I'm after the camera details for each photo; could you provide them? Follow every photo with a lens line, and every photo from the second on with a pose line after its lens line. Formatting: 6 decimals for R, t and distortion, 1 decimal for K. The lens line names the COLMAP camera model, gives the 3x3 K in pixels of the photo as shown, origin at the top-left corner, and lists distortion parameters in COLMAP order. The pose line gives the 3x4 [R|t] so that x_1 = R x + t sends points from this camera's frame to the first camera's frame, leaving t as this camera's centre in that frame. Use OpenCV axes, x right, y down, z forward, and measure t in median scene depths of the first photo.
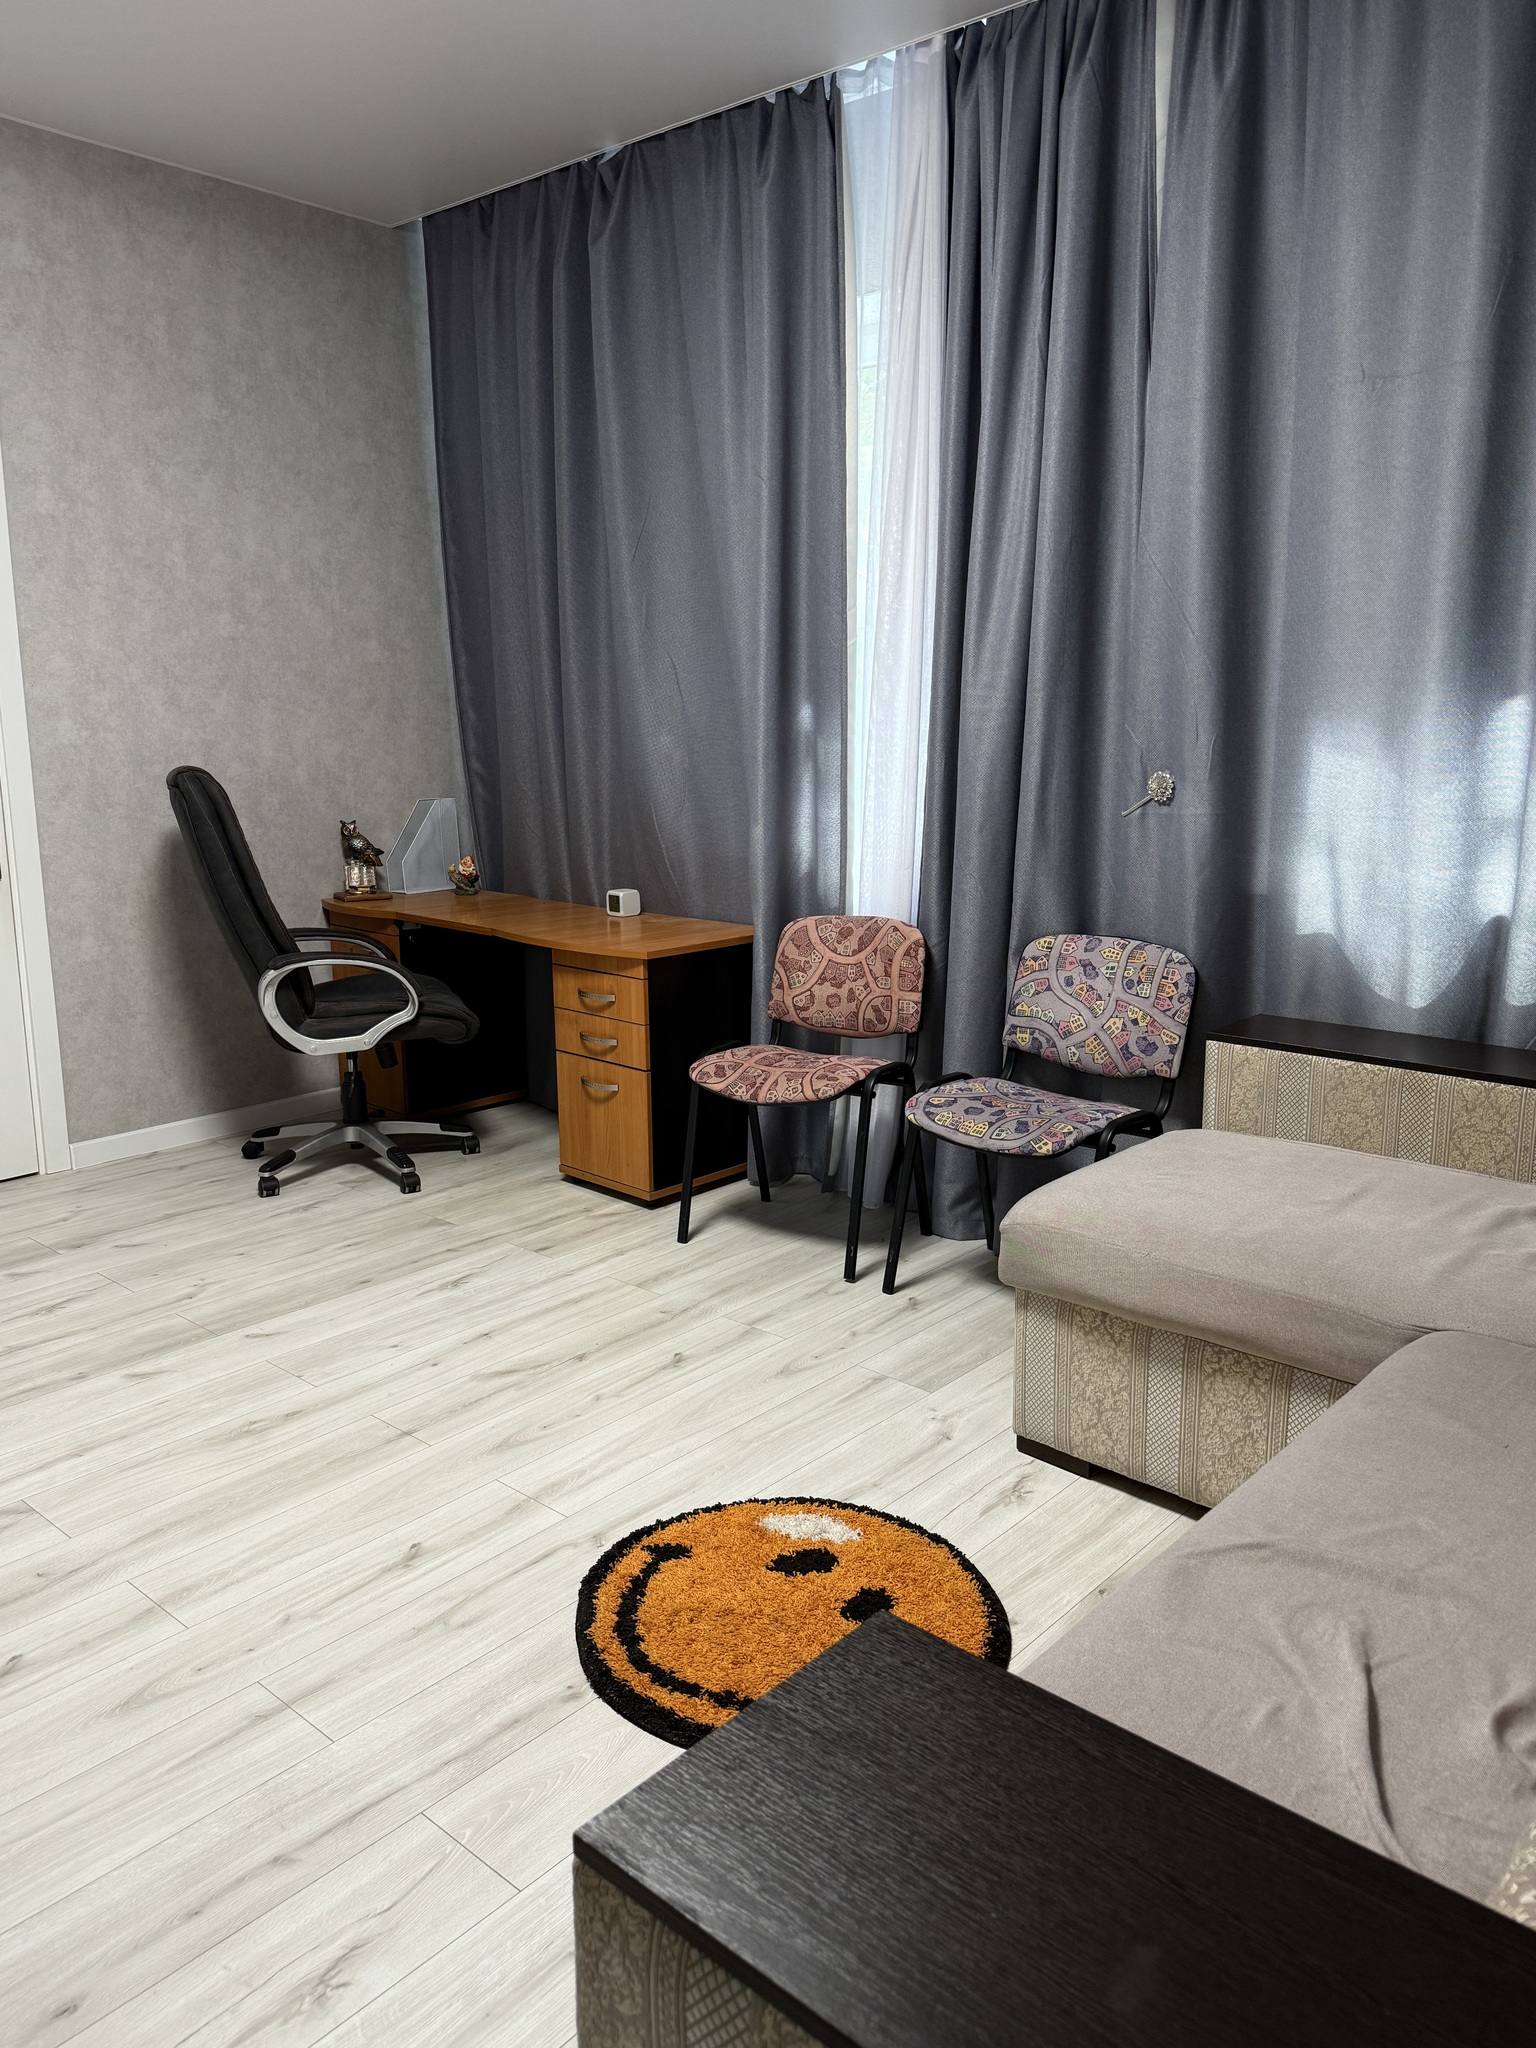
lens RADIAL K [[1471.2, 0, 756.3], [0, 1471.2, 1023.2], [0, 0, 1]] dist [0.157002, -0.295737]
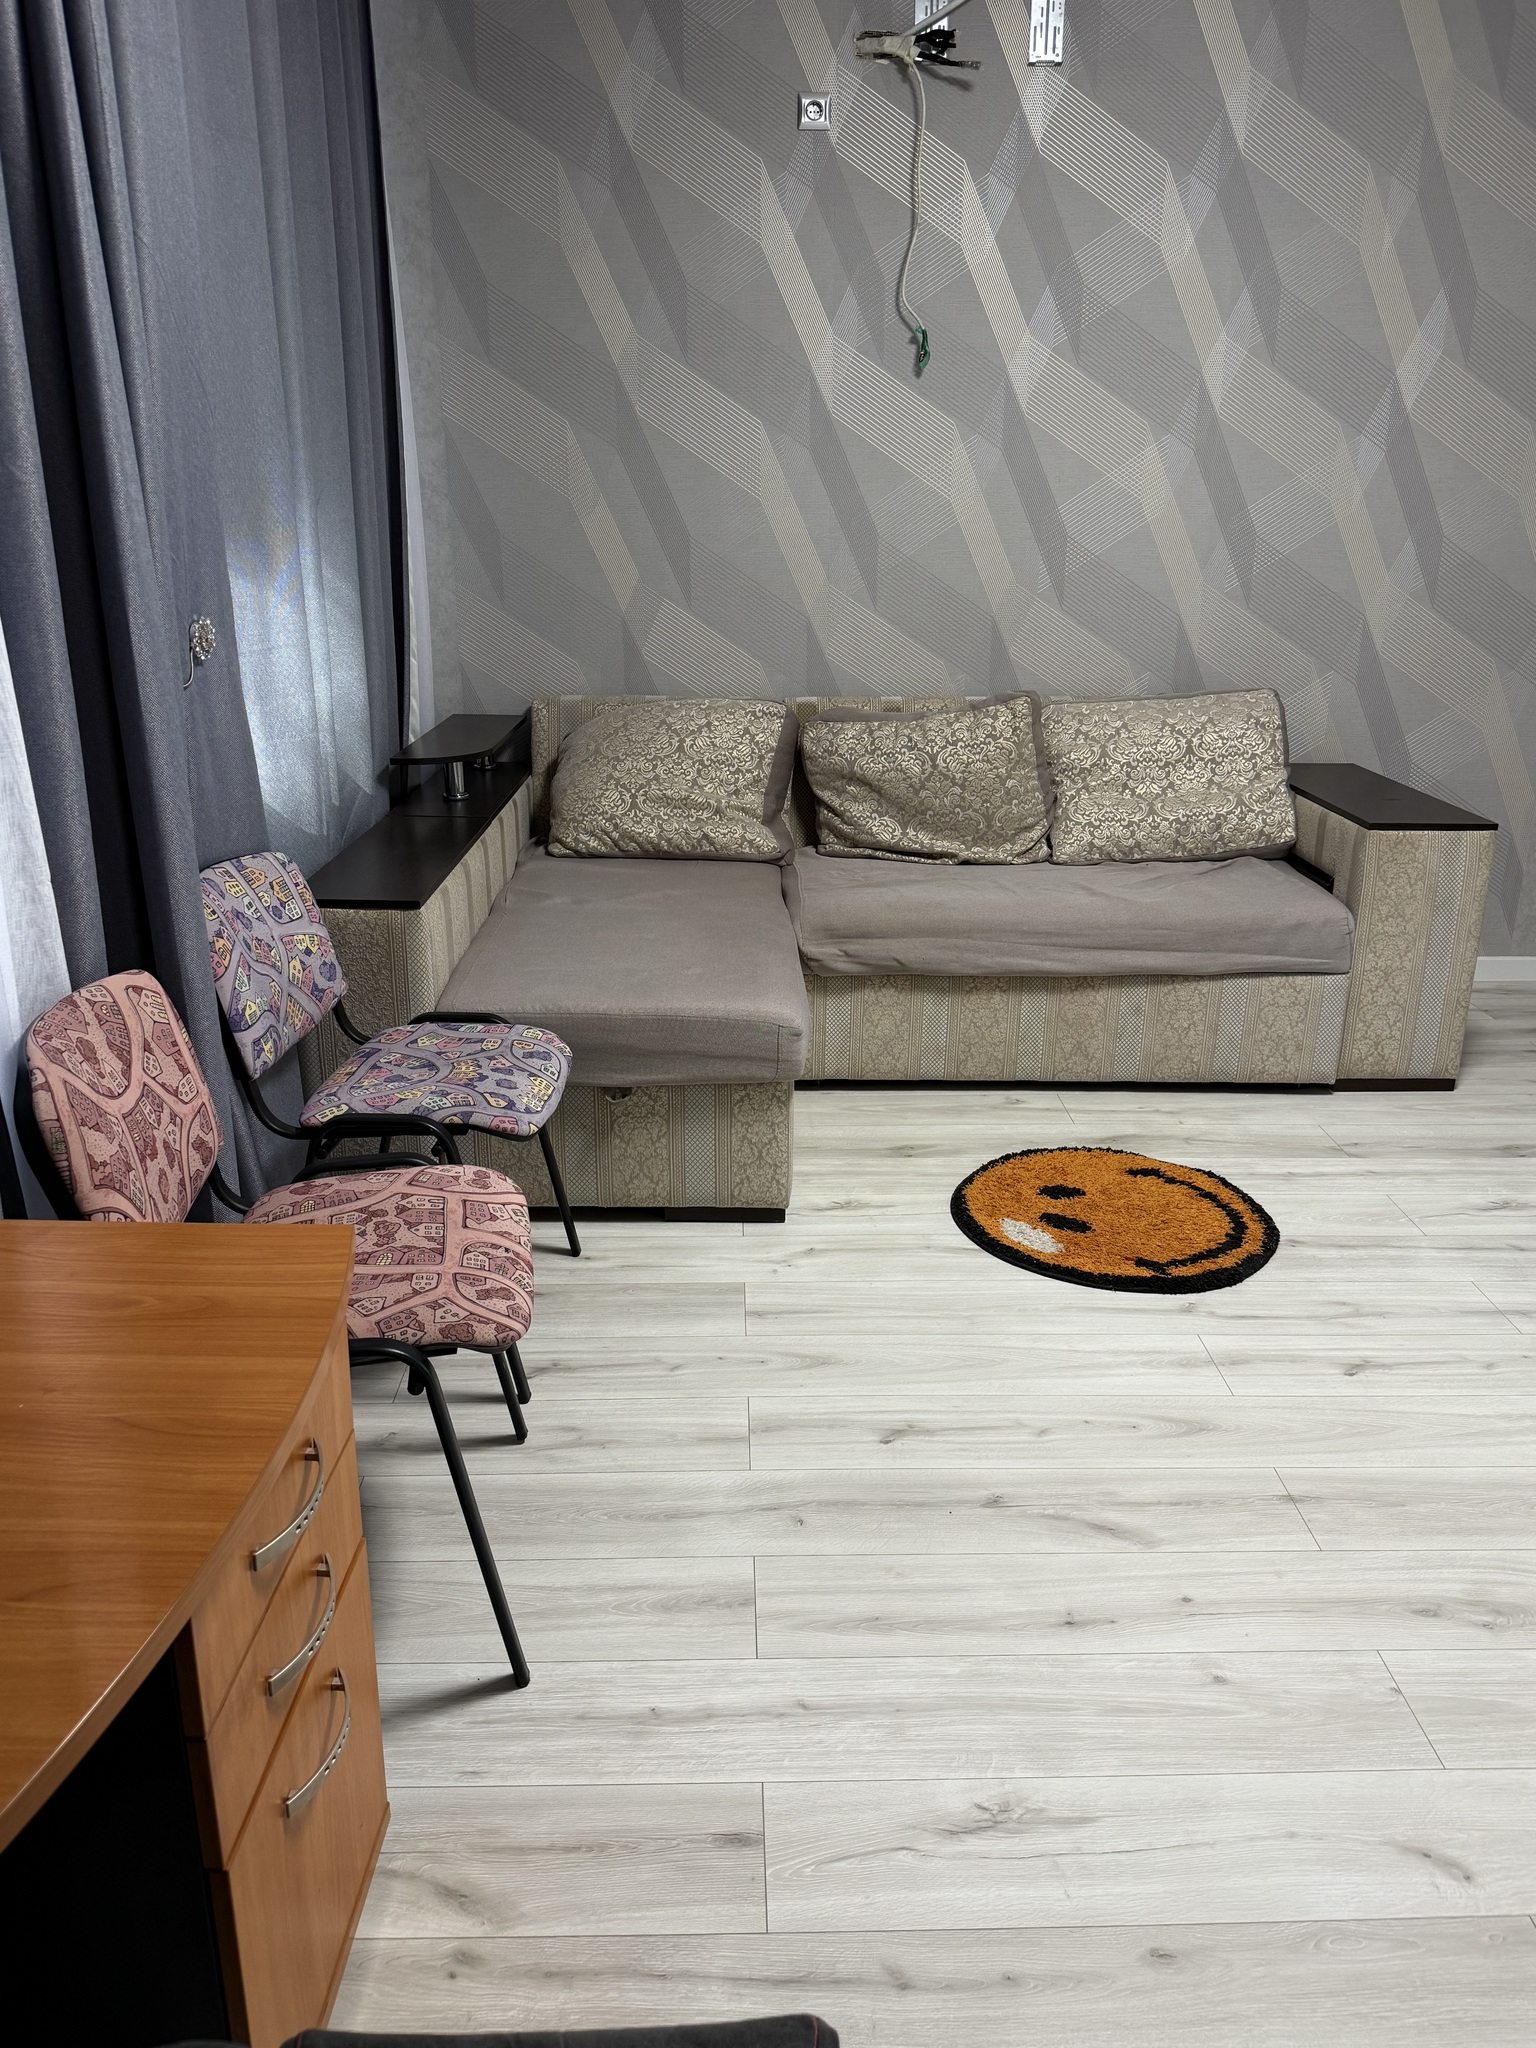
lens RADIAL K [[1471.2, 0, 756.3], [0, 1471.2, 1023.2], [0, 0, 1]] dist [0.157002, -0.295737]
pose [[-0.680436, -0.238045, 0.693066, -0.481234], [0.145262, 0.883187, 0.445960, -0.302795], [-0.718266, 0.404124, -0.566373, 1.411624]]
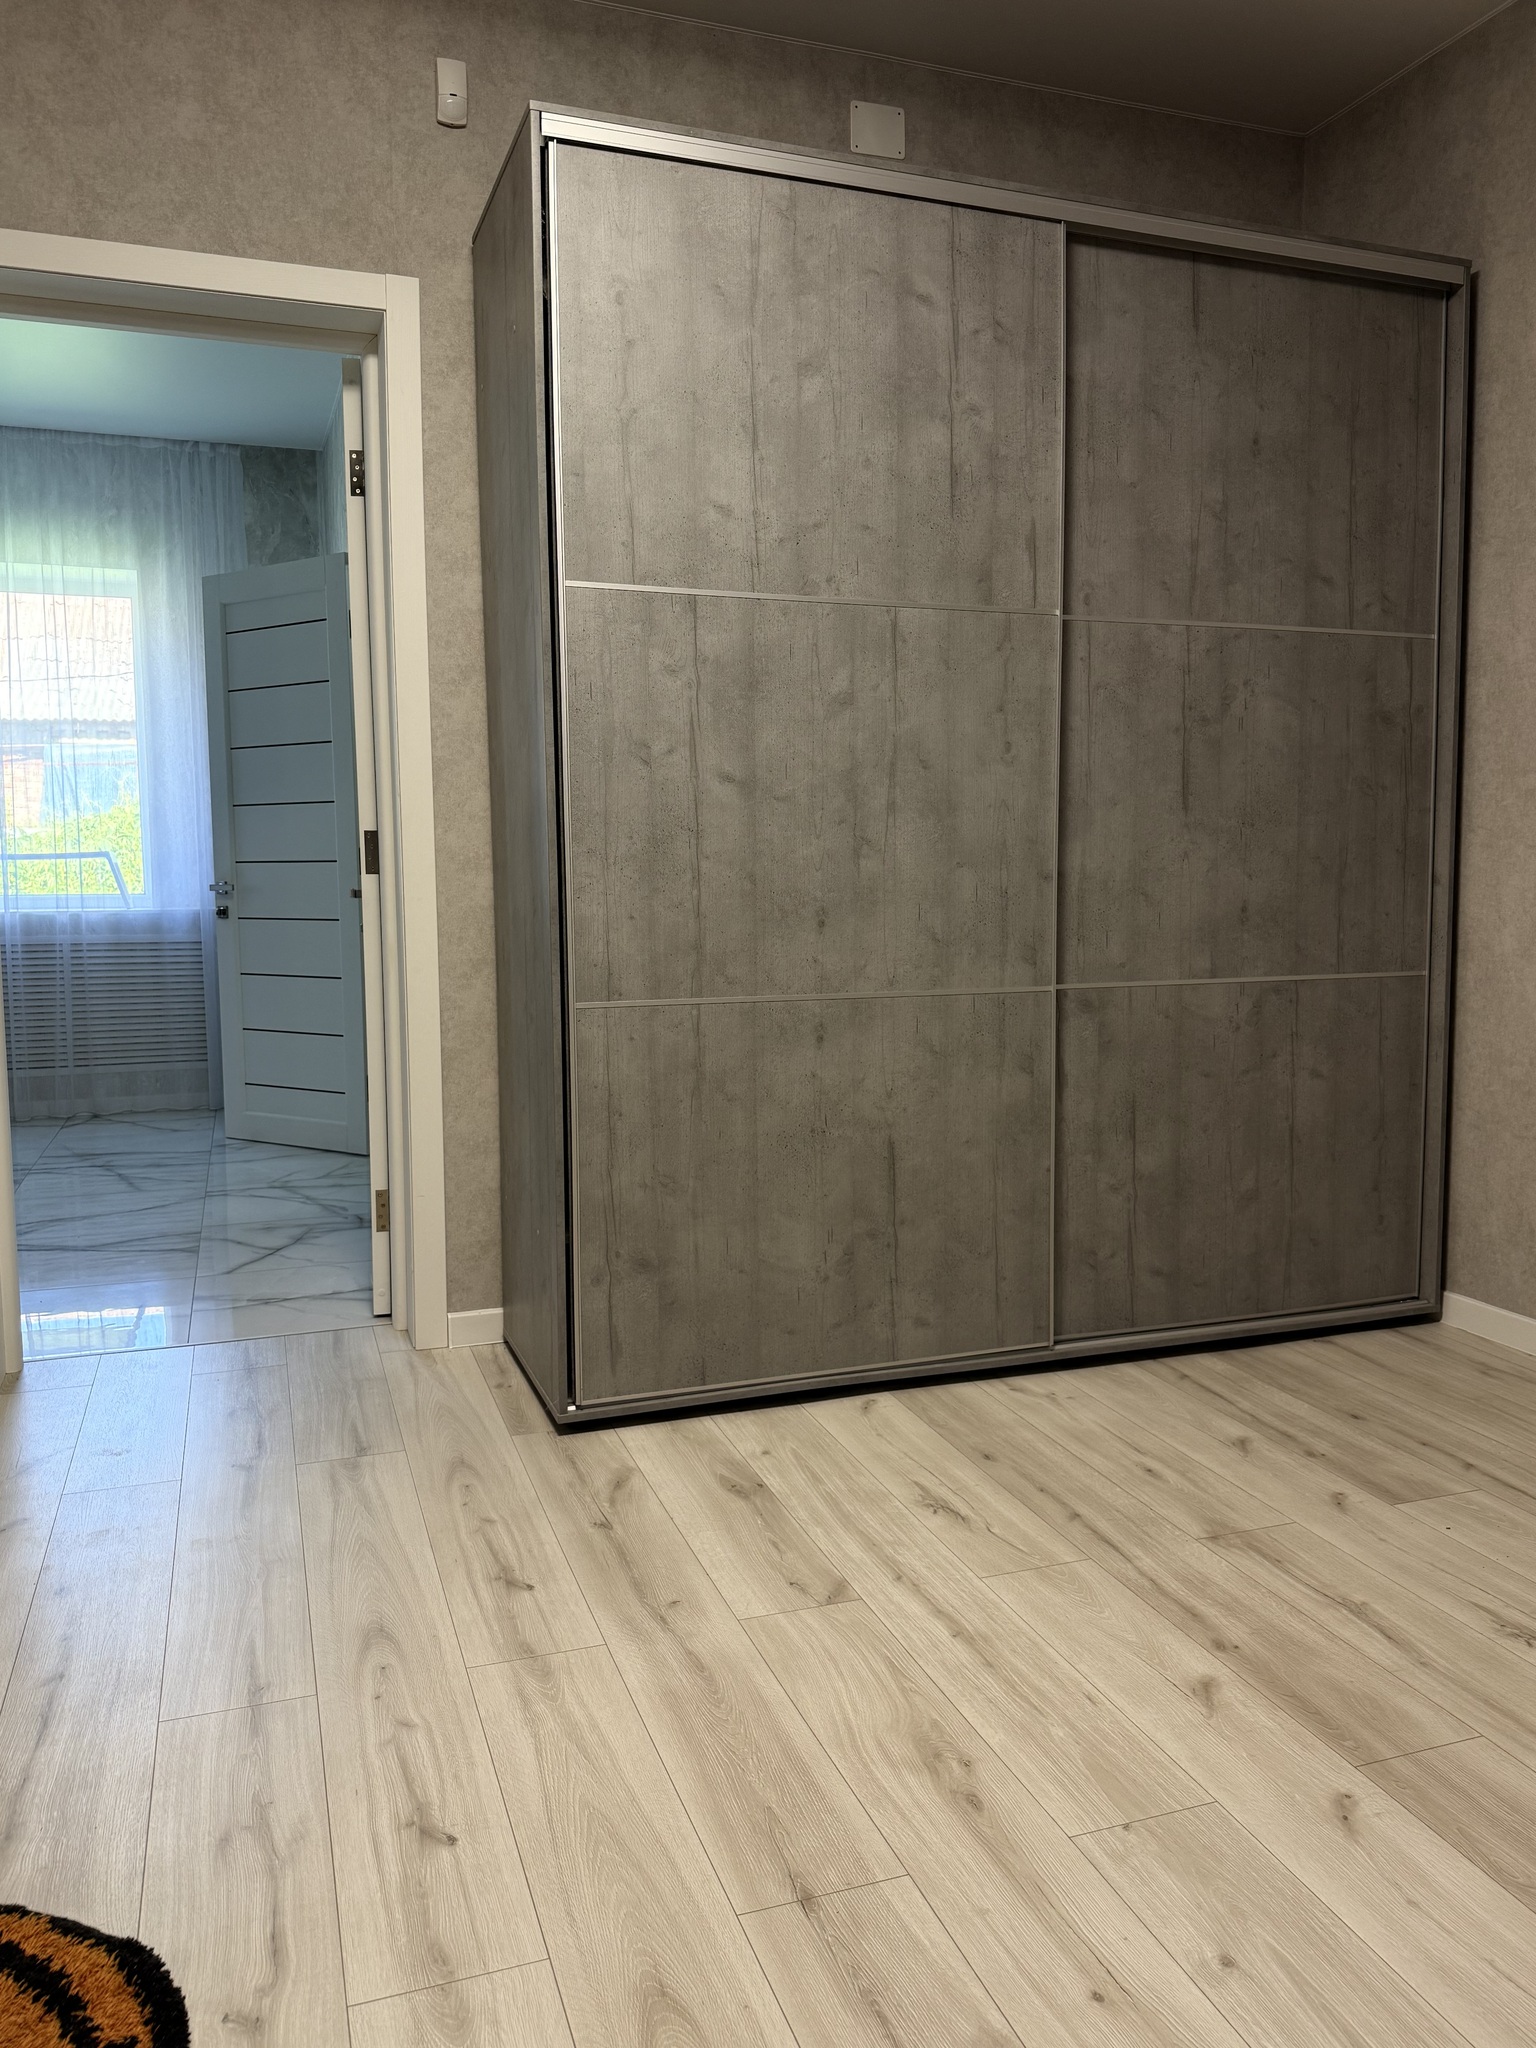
lens RADIAL K [[1480.2, 0, 758.7], [0, 1480.2, 1019.7], [0, 0, 1]] dist [0.114079, -0.169476]
pose [[-0.491122, 0.092132, -0.866205, 0.203839], [-0.168865, 0.965458, 0.198433, -0.130367], [0.854566, 0.243727, -0.458600, 1.063014]]
